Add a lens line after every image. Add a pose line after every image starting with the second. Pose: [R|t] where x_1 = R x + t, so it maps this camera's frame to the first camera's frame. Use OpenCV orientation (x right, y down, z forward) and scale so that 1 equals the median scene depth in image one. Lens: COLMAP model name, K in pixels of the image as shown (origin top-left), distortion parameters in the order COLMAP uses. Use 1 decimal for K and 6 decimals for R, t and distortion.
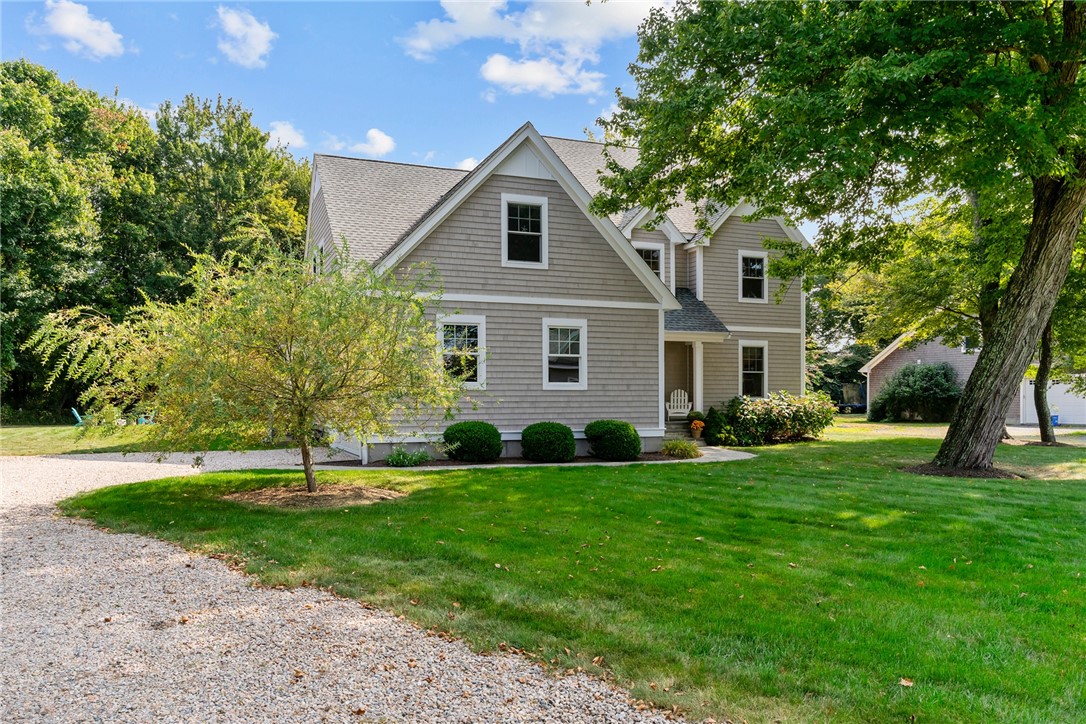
lens RADIAL K [[741.0, 0, 540.4], [0, 741.0, 357.7], [0, 0, 1]] dist [0.000704, -0.003550]
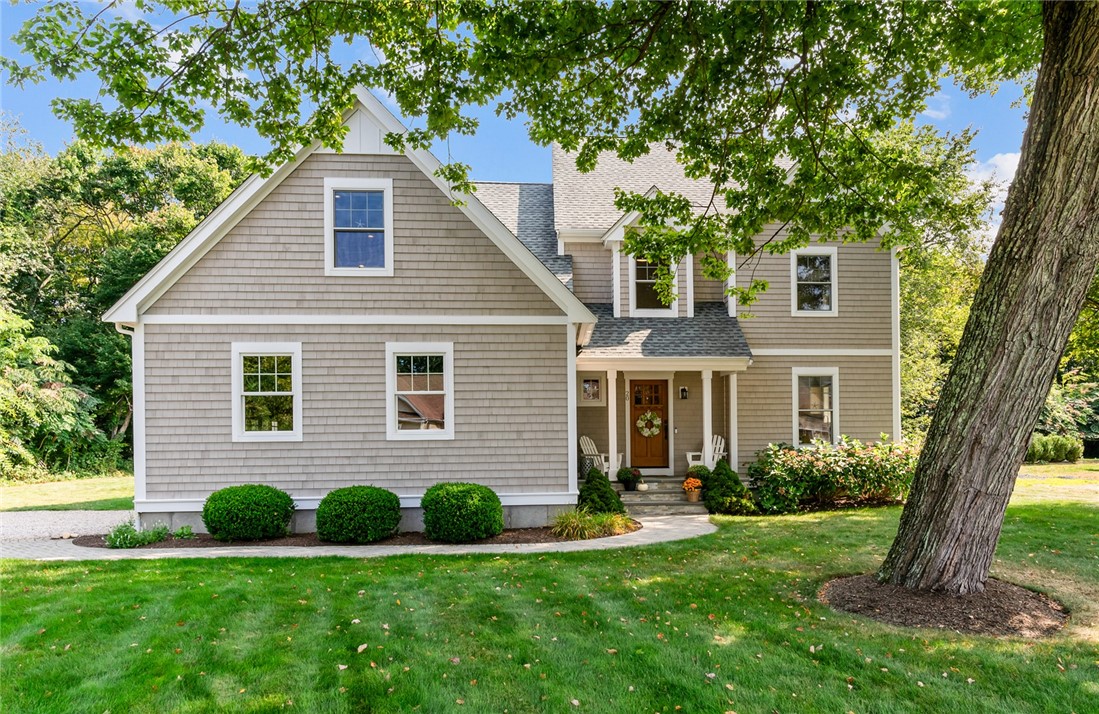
lens RADIAL K [[737.8, 0, 557.9], [0, 737.8, 398.0], [0, 0, 1]] dist [0.000327, 0.003818]
pose [[0.962589, -0.024204, -0.269881, 0.365354], [0.022706, 0.999705, -0.008672, 0.011858], [0.270012, 0.002220, 0.962854, 0.342286]]
